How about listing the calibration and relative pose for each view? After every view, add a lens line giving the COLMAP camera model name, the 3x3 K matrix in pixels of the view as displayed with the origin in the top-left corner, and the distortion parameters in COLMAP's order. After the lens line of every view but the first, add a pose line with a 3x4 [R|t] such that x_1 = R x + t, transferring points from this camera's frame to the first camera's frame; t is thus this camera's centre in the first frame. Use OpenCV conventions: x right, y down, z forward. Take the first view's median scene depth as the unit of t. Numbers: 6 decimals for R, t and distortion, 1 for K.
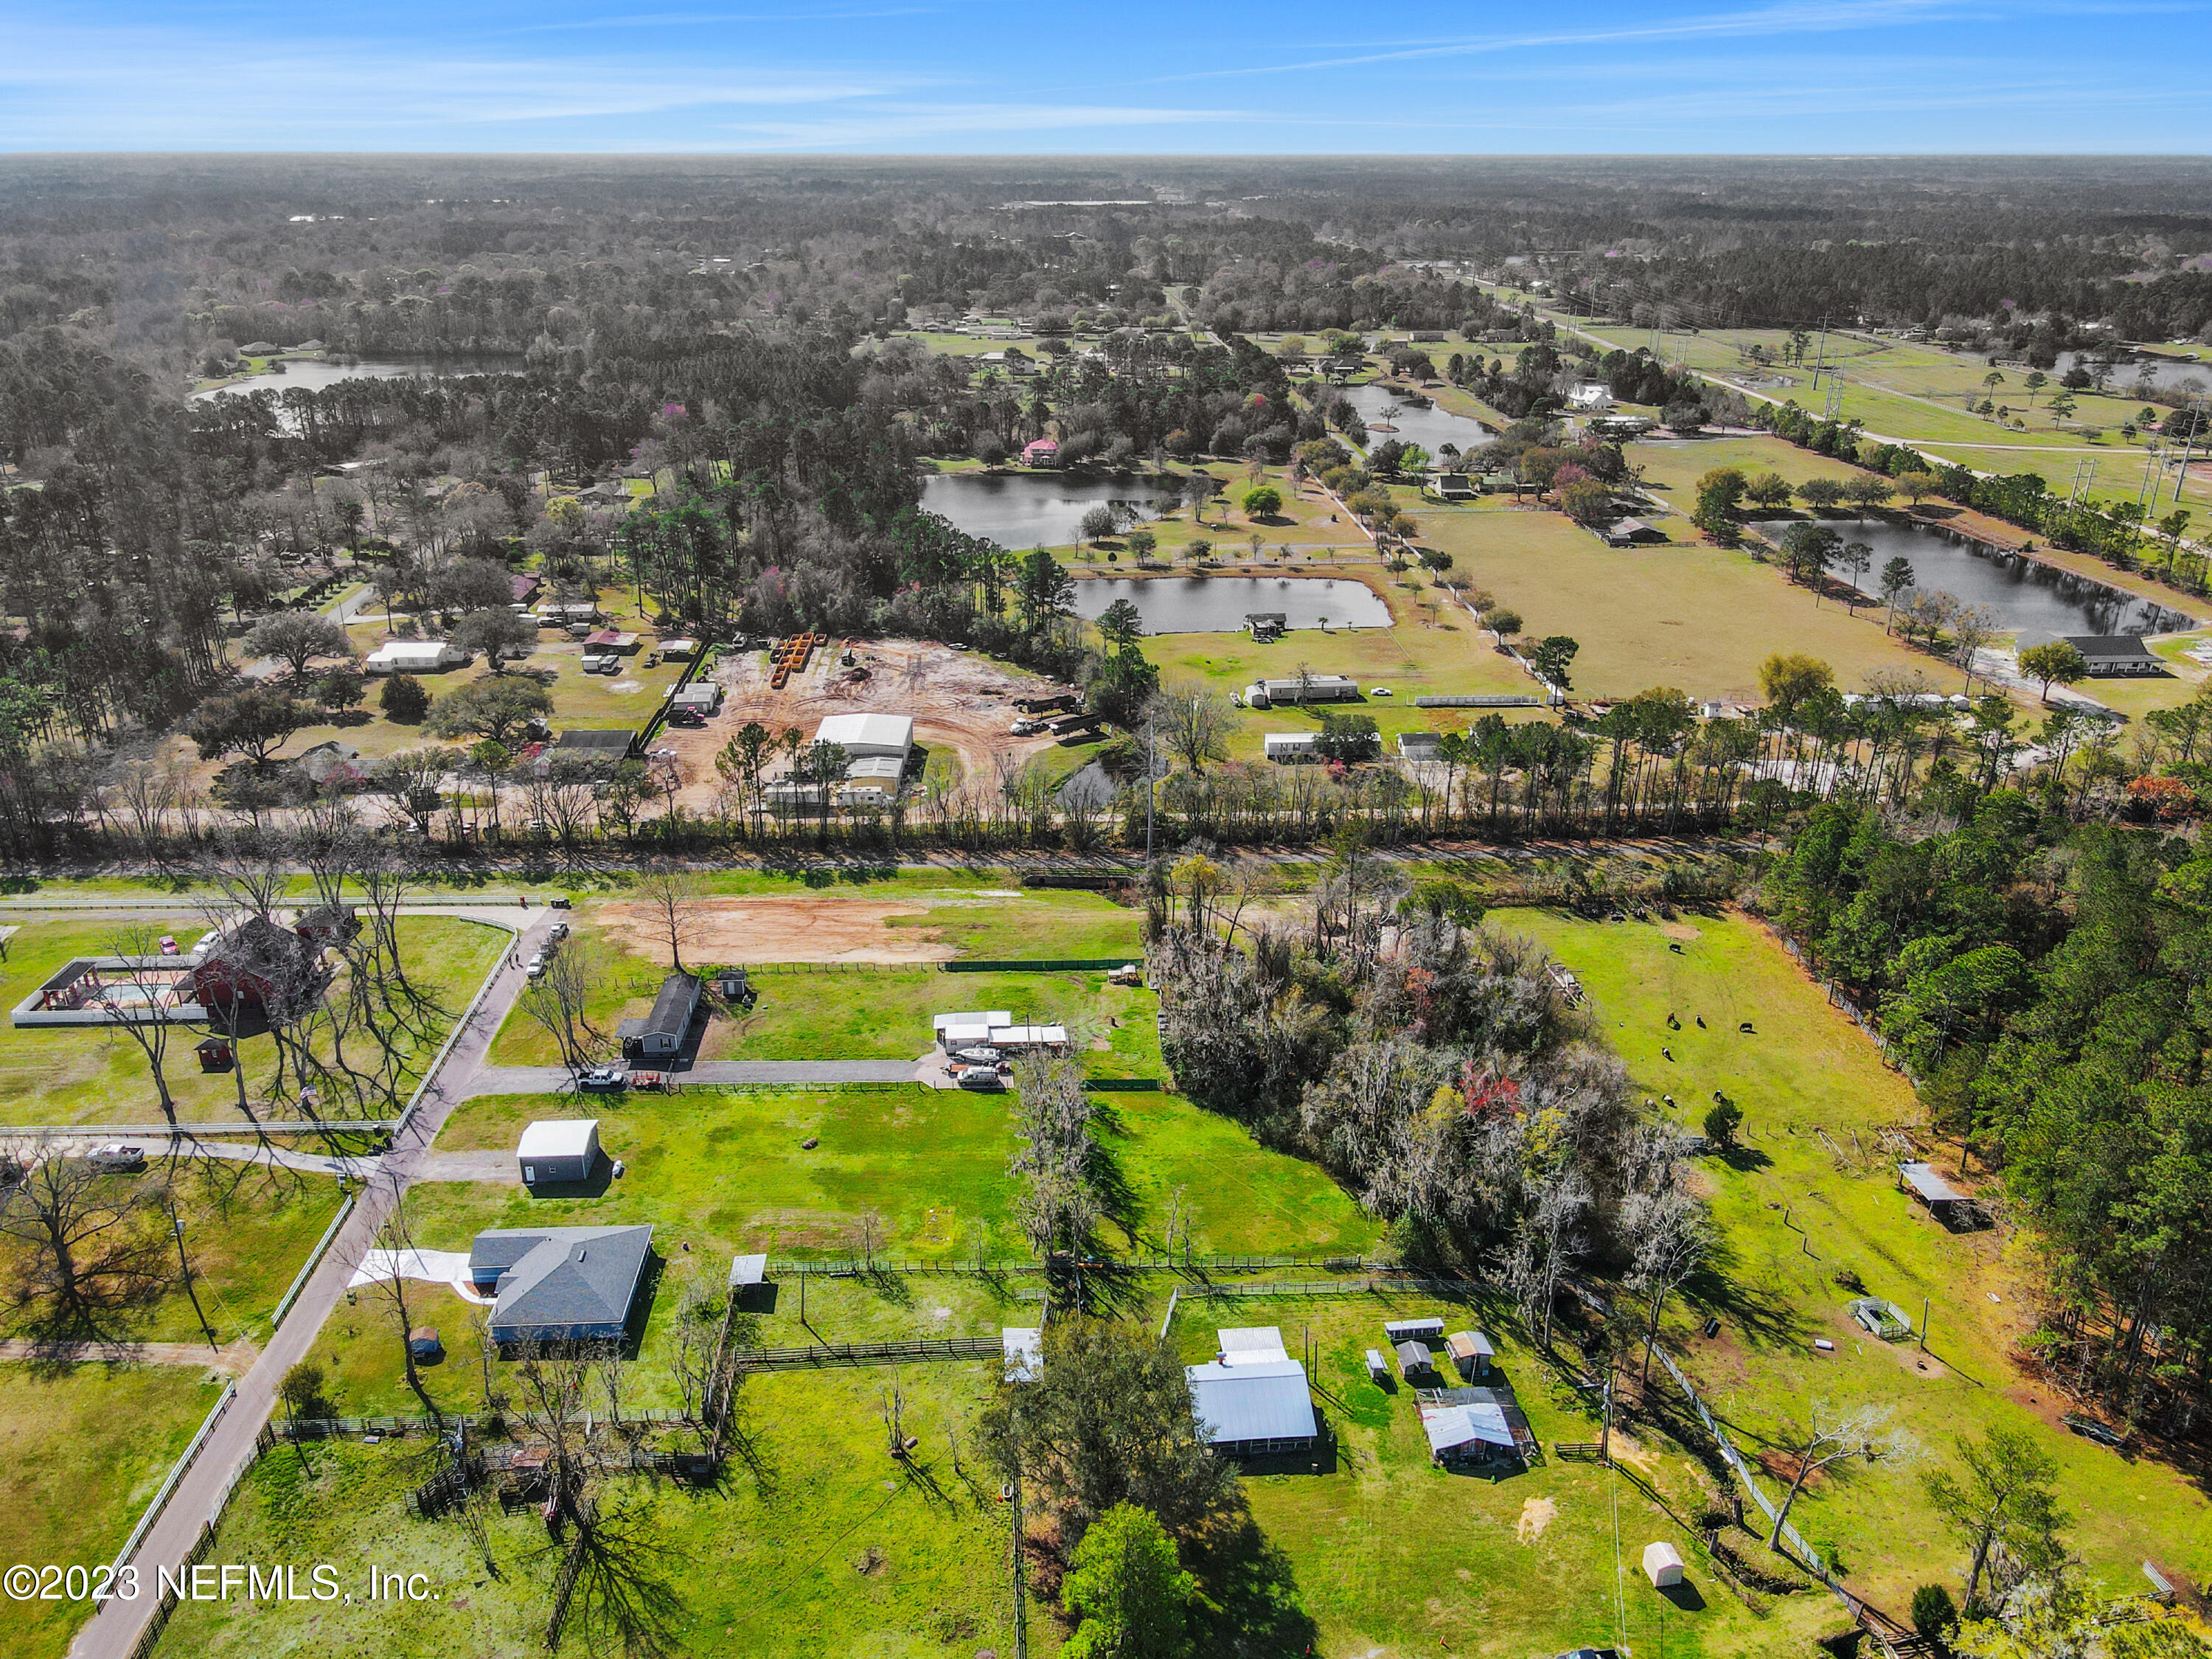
lens RADIAL K [[1656.7, 0, 1099.1], [0, 1656.7, 825.2], [0, 0, 1]] dist [-0.004952, 0.031358]
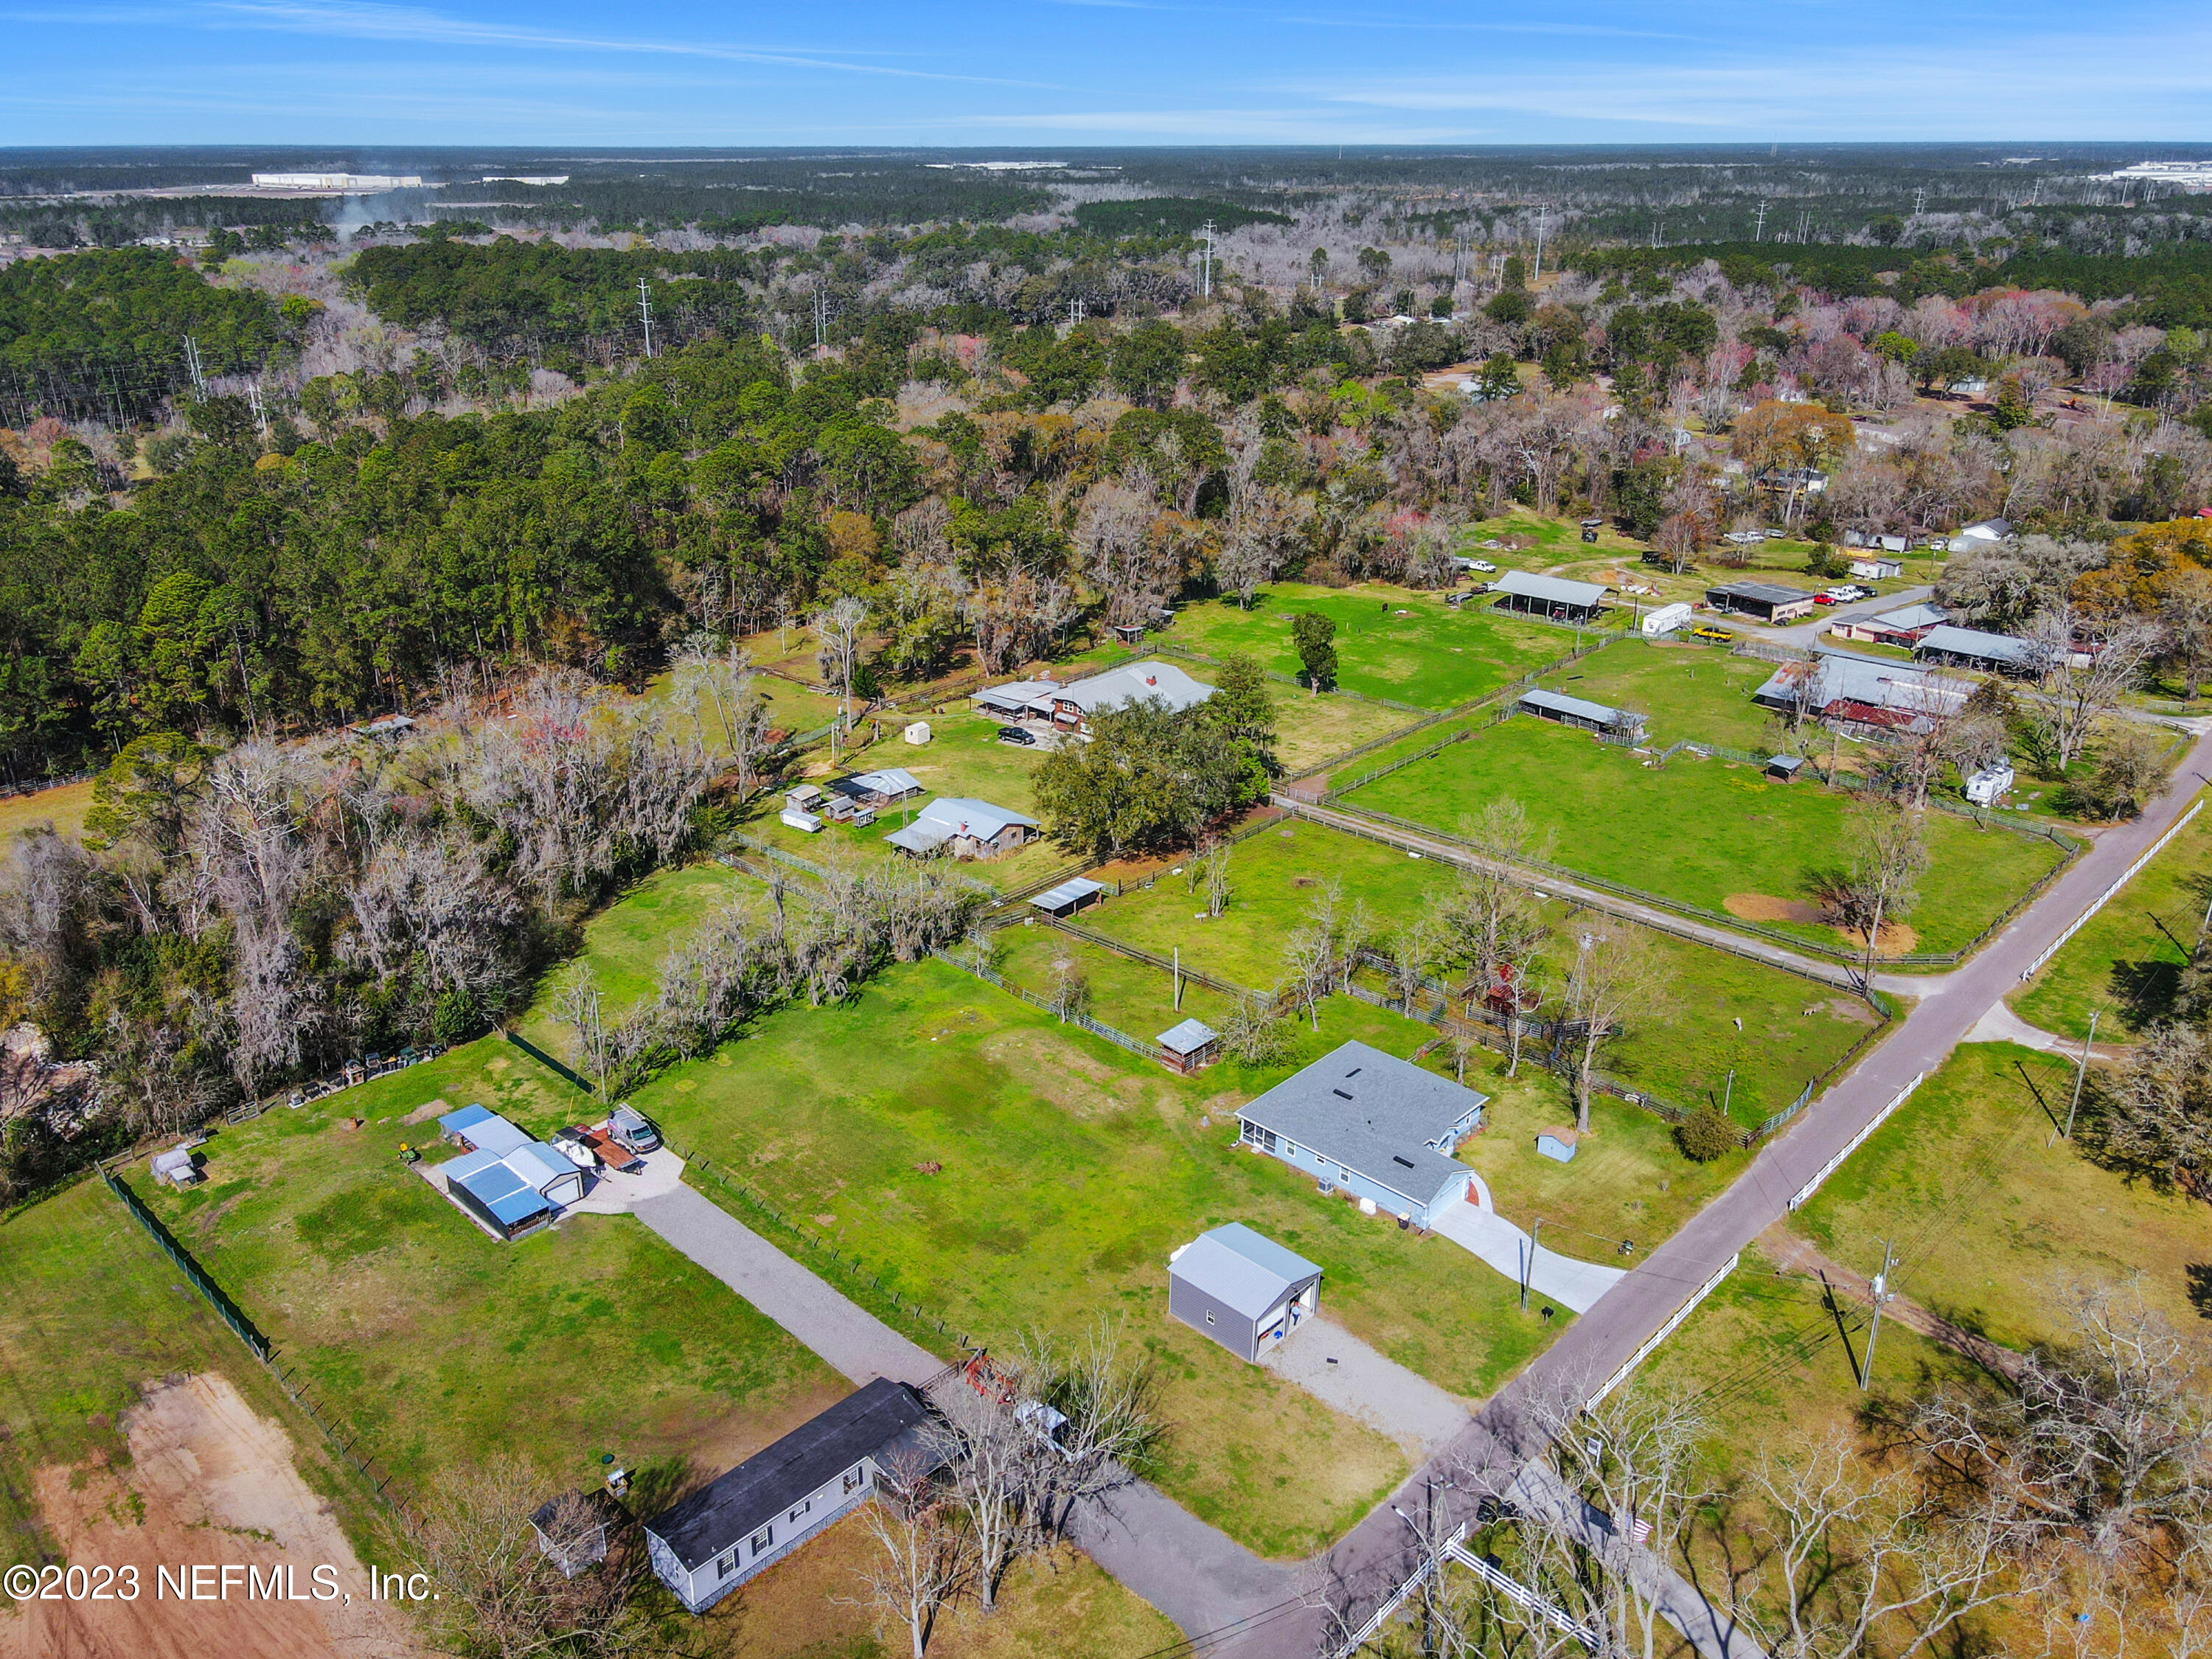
lens RADIAL K [[1635.0, 0, 1074.4], [0, 1635.0, 825.9], [0, 0, 1]] dist [0.007432, 0.010469]
pose [[-0.673798, -0.286104, 0.681278, -0.578114], [0.283853, 0.751033, 0.596134, -0.257567], [-0.682219, 0.595057, -0.424834, 1.093235]]
